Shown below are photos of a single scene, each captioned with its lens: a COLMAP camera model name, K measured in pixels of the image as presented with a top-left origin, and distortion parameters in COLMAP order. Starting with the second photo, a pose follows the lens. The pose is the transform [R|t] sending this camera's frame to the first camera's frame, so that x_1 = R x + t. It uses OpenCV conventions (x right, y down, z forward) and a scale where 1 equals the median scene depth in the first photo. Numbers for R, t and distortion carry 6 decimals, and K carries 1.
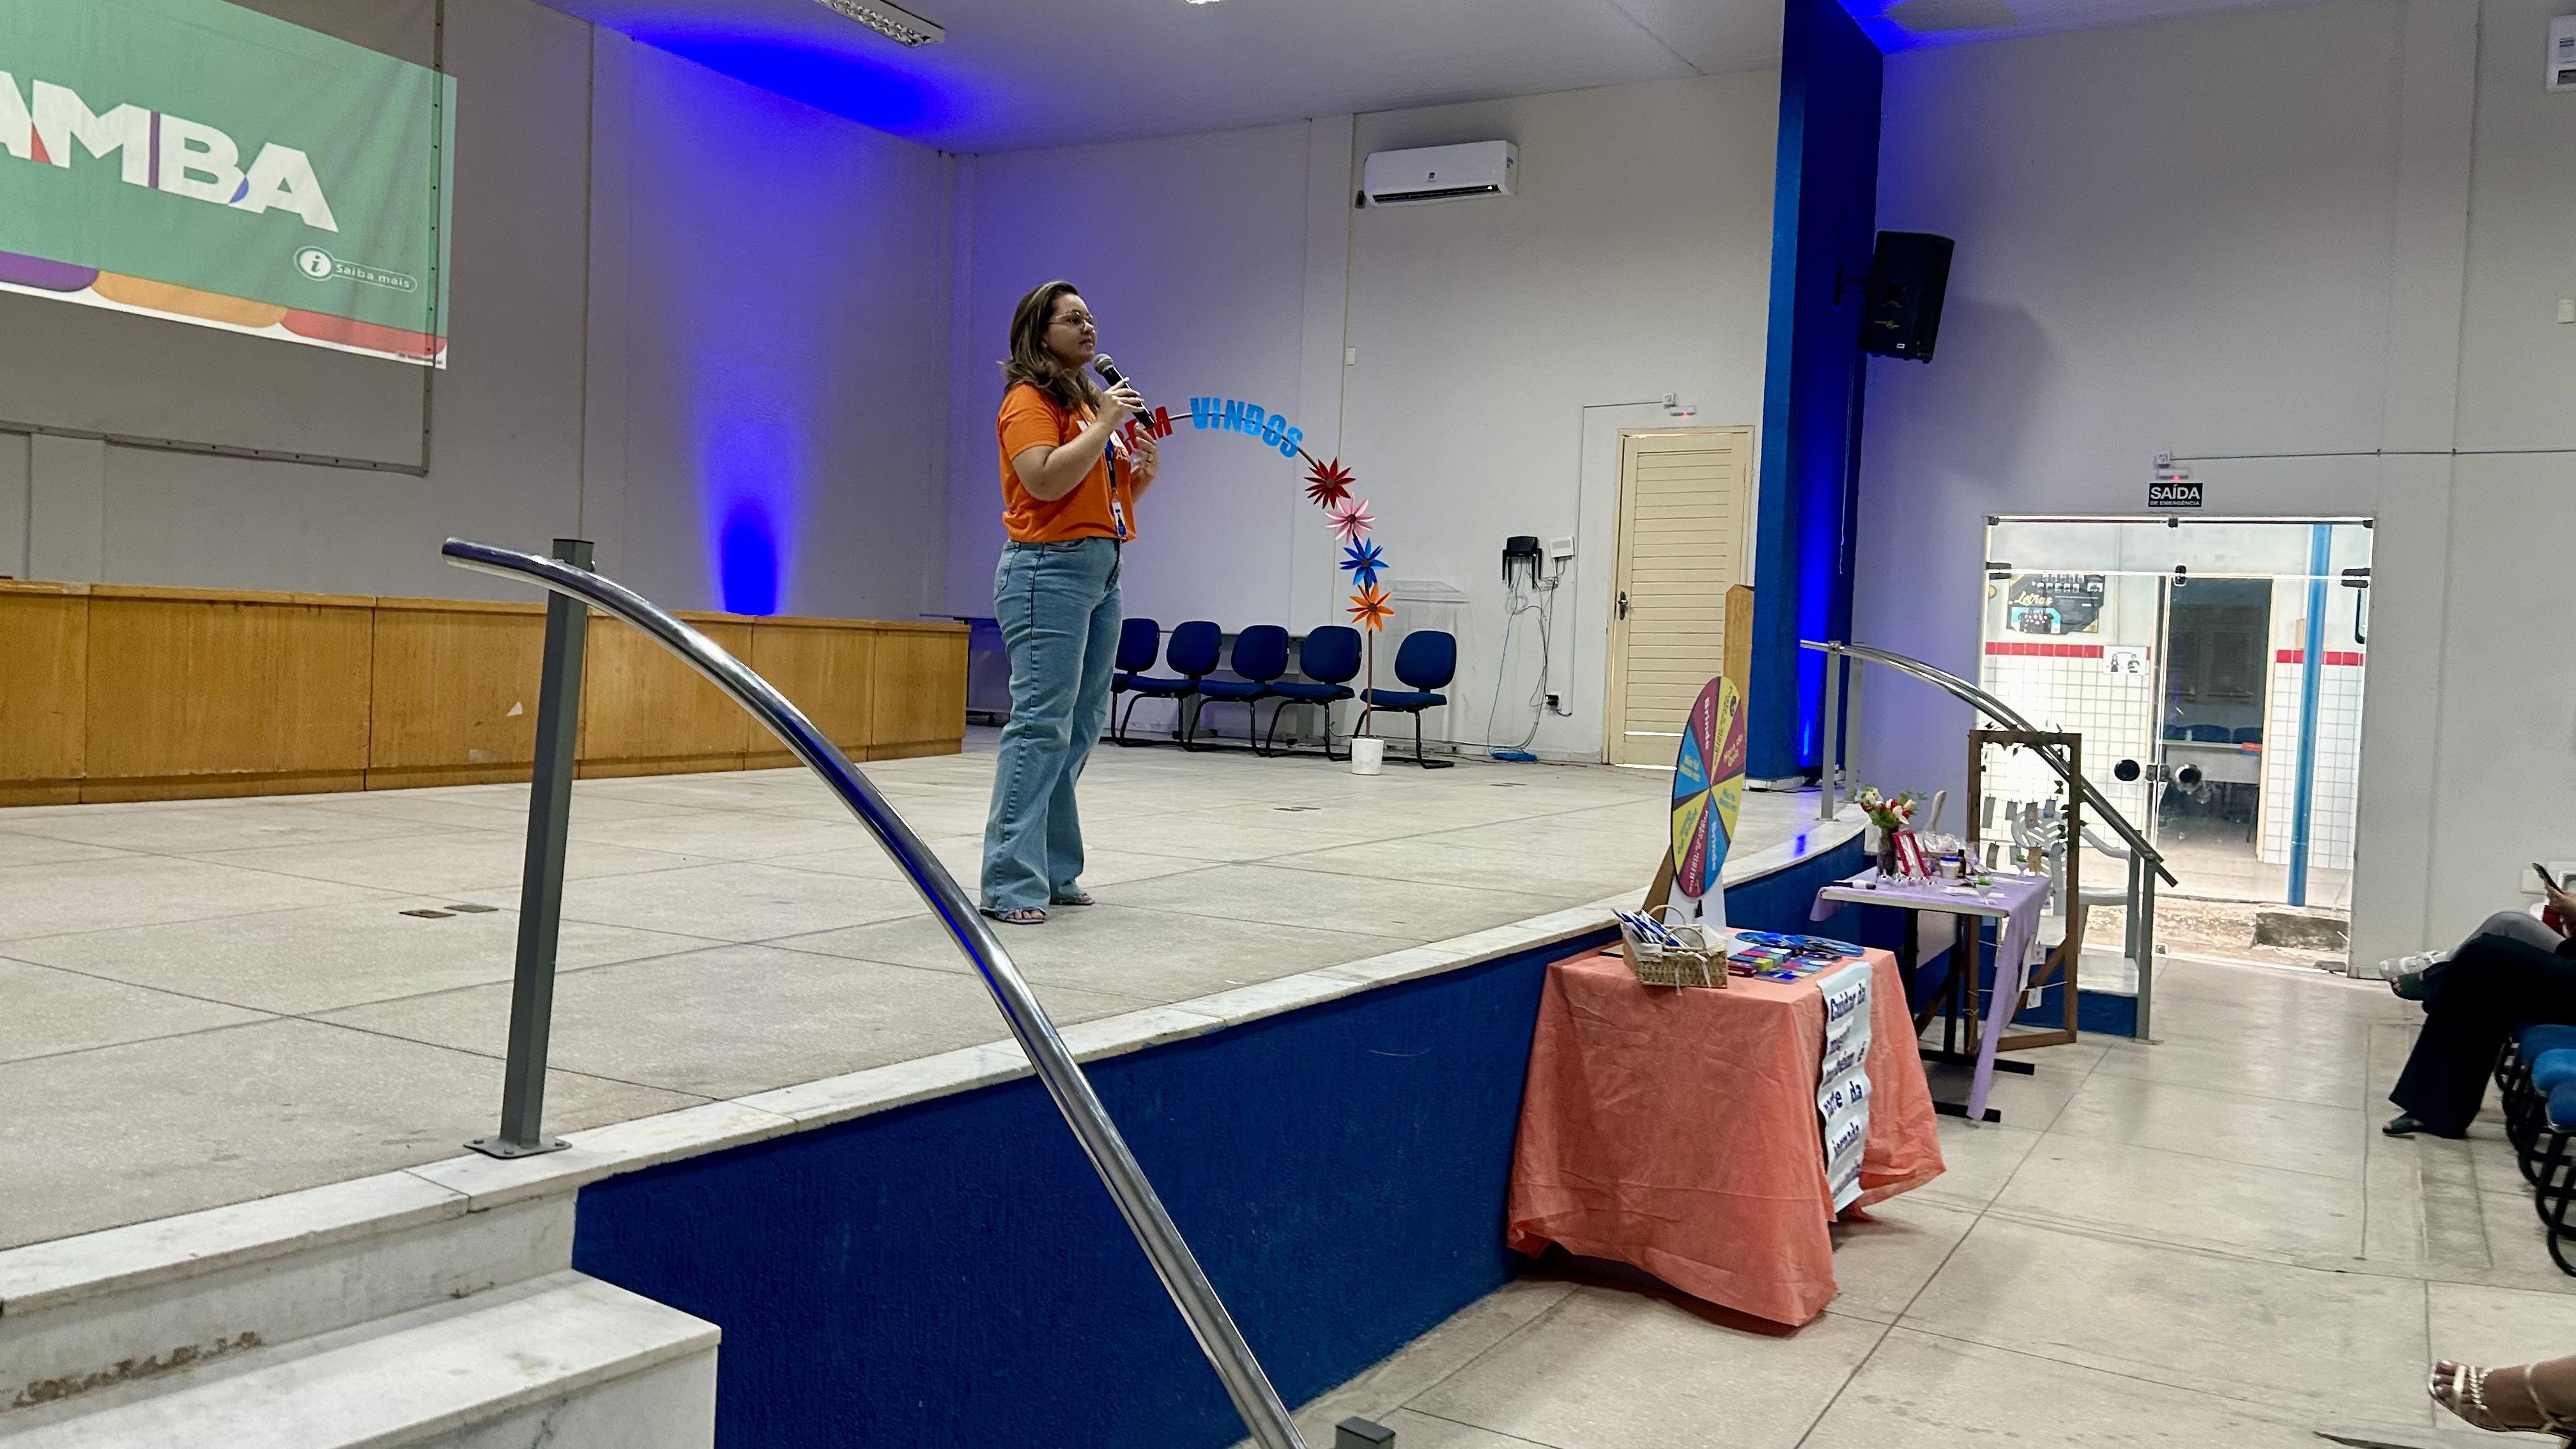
lens RADIAL K [[1927.3, 0, 1293.5], [0, 1927.3, 707.6], [0, 0, 1]] dist [0.079325, -0.093304]
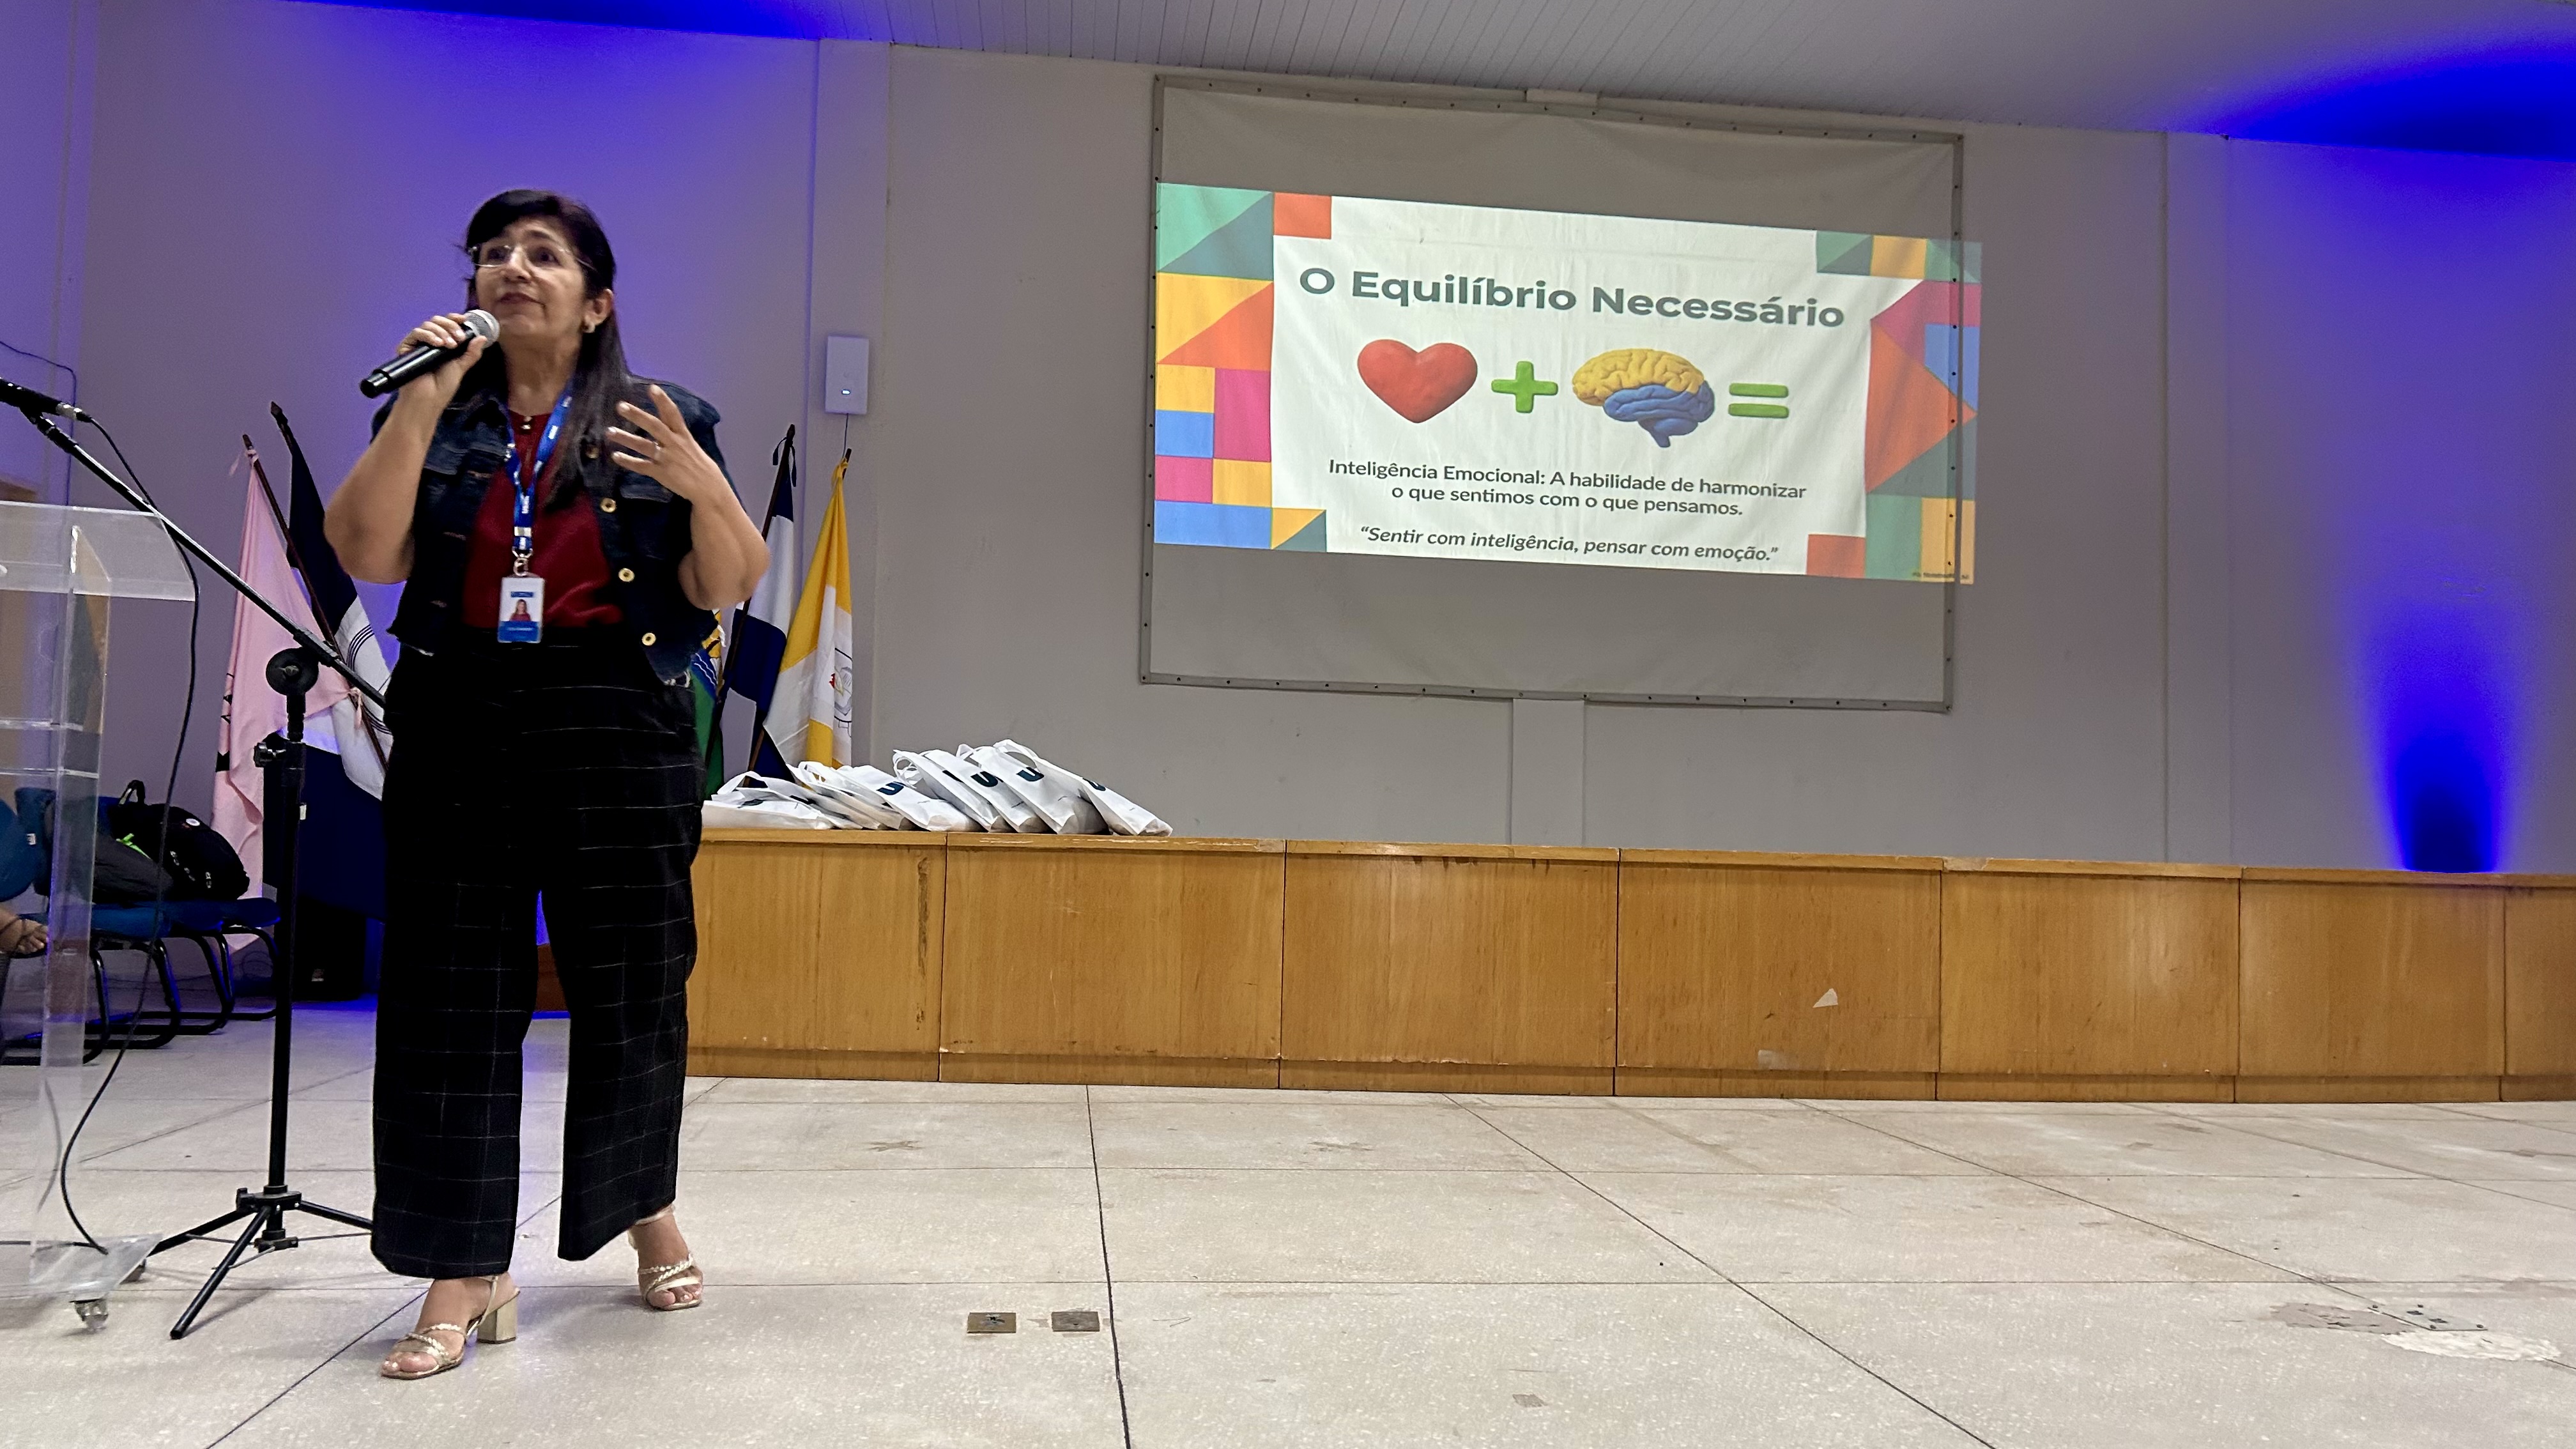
lens RADIAL K [[1941.5, 0, 1265.1], [0, 1941.5, 744.3], [0, 0, 1]] dist [0.079442, -0.108760]
pose [[0.589670, -0.072637, -0.804371, 0.061071], [-0.026735, 0.993646, -0.109328, -0.006037], [0.807202, 0.085972, 0.583981, 0.296470]]
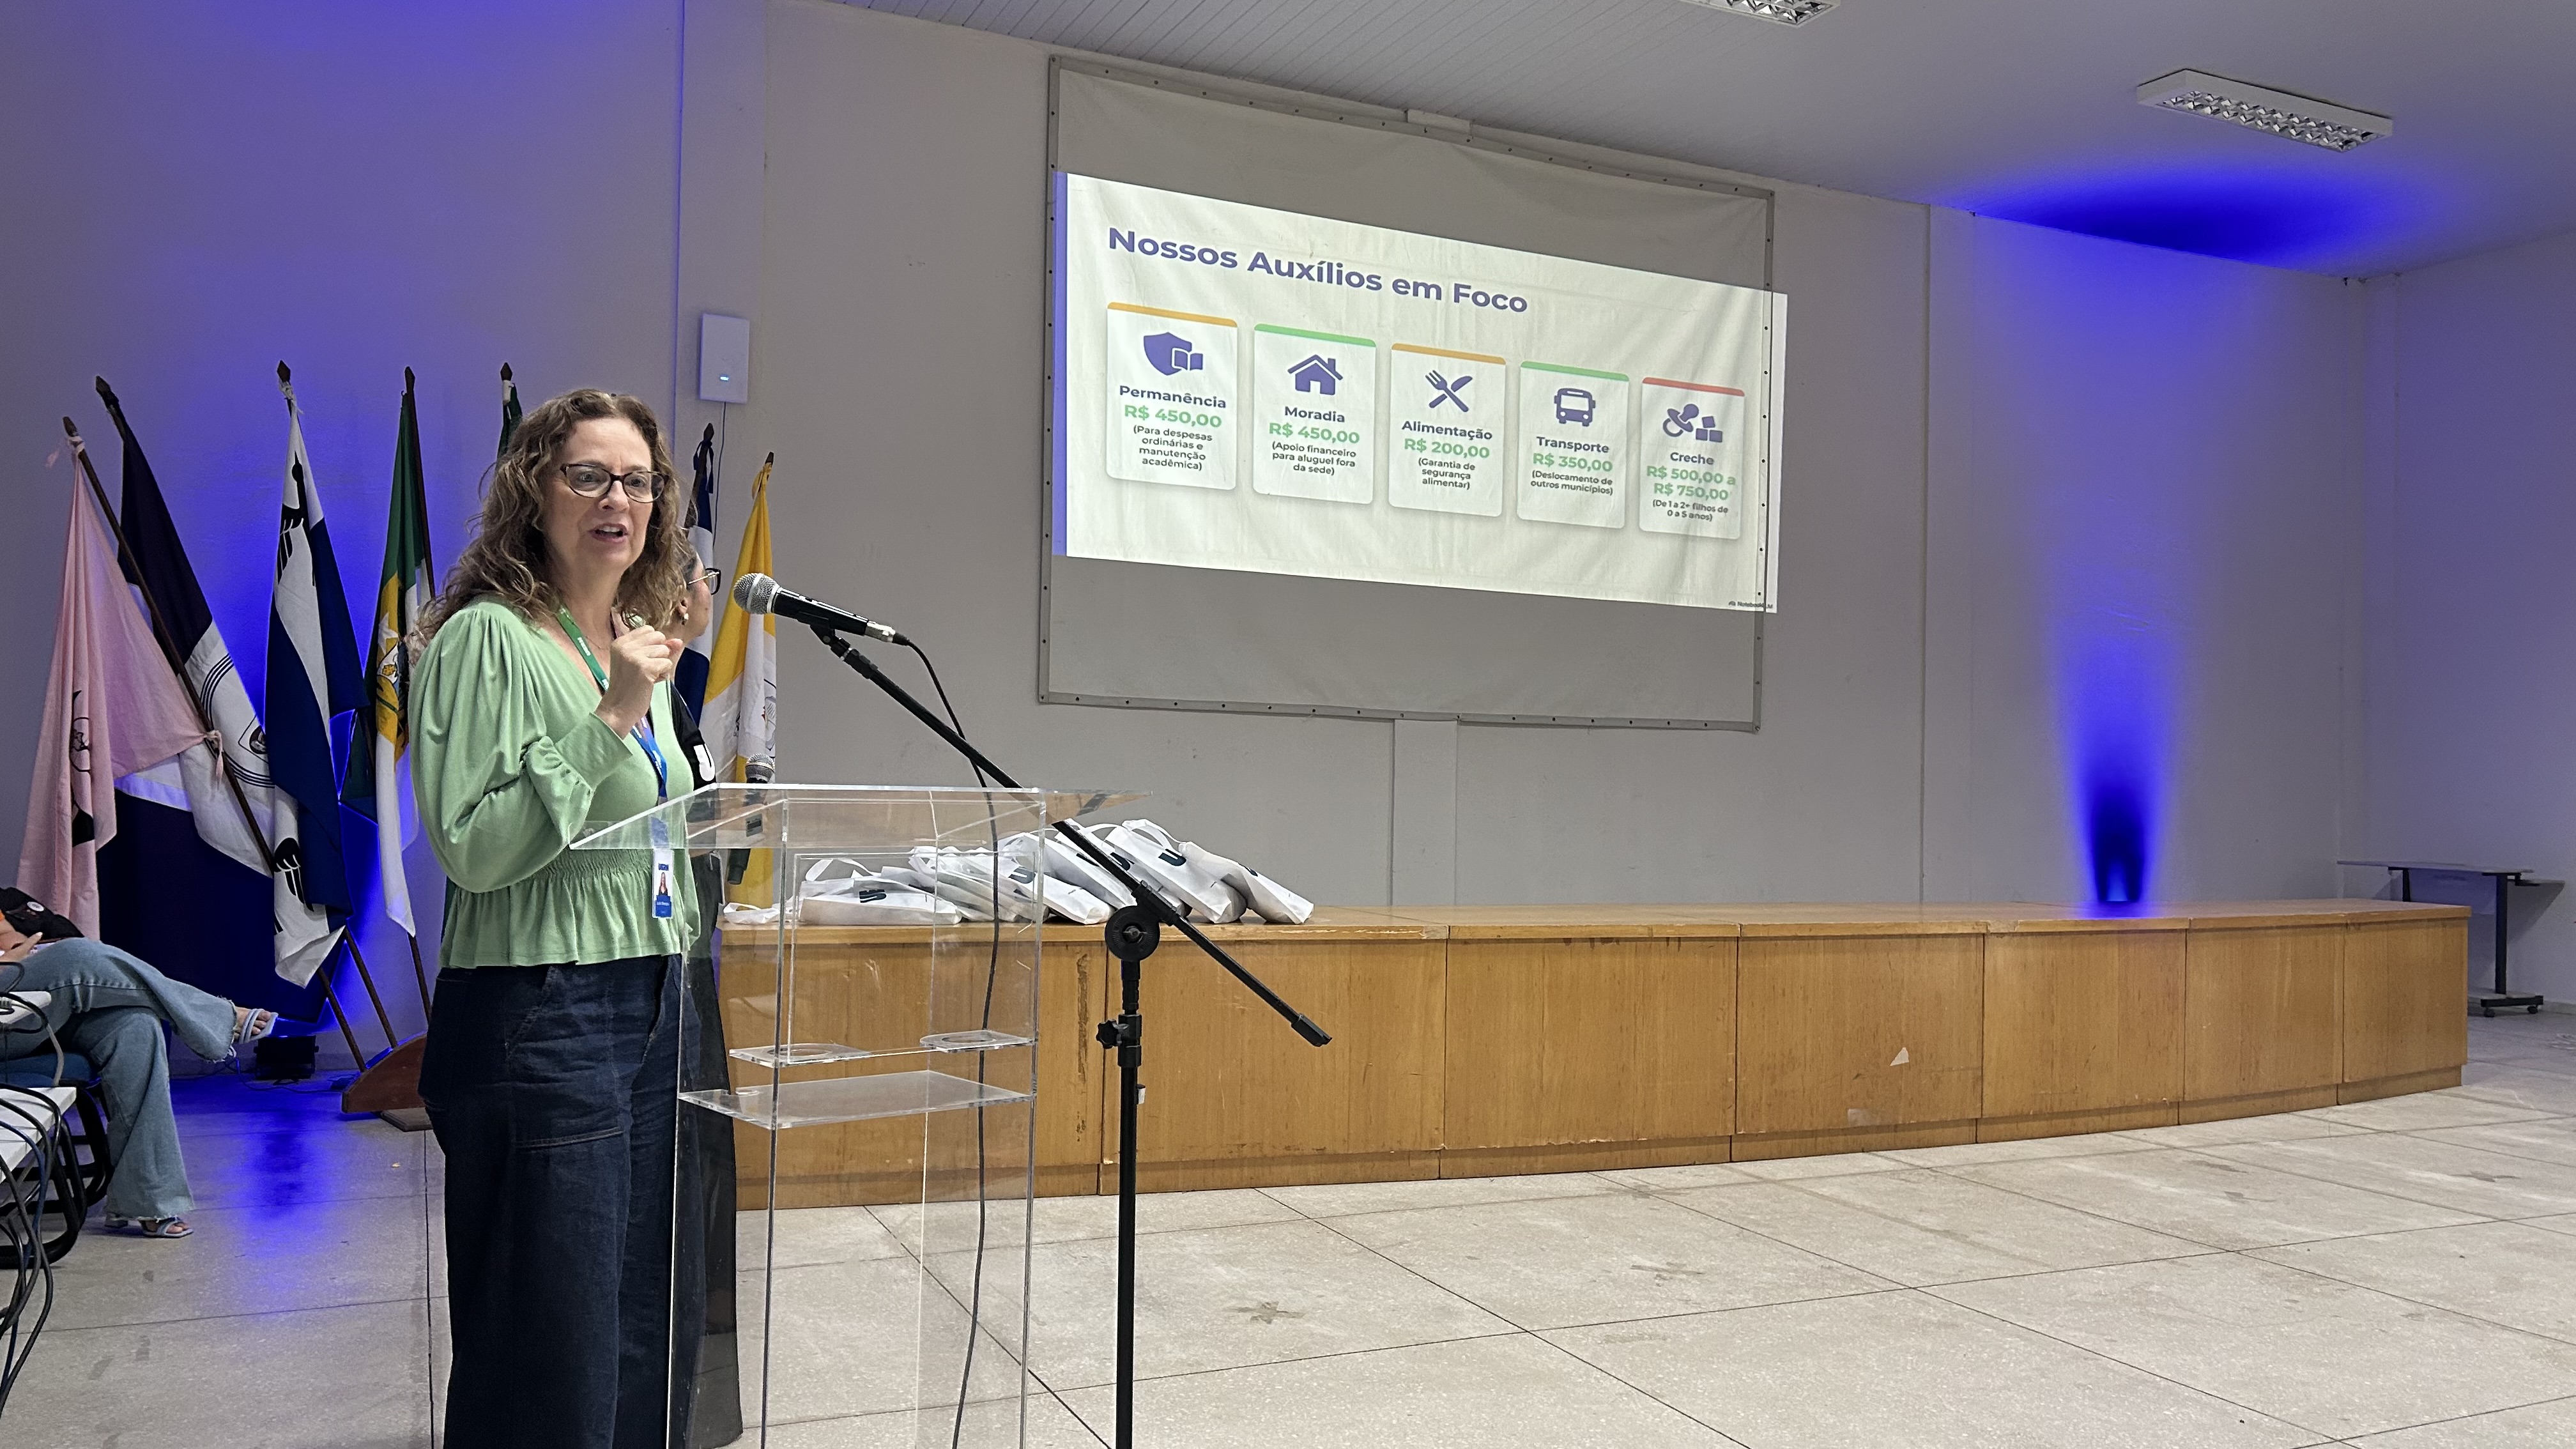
lens RADIAL K [[1927.9, 0, 1298.5], [0, 1927.9, 723.1], [0, 0, 1]] dist [0.111290, -0.183935]
pose [[0.811979, -0.041557, -0.582205, -0.100575], [-0.006698, 0.996733, -0.080486, -0.052819], [0.583648, 0.069252, 0.809049, 0.158956]]
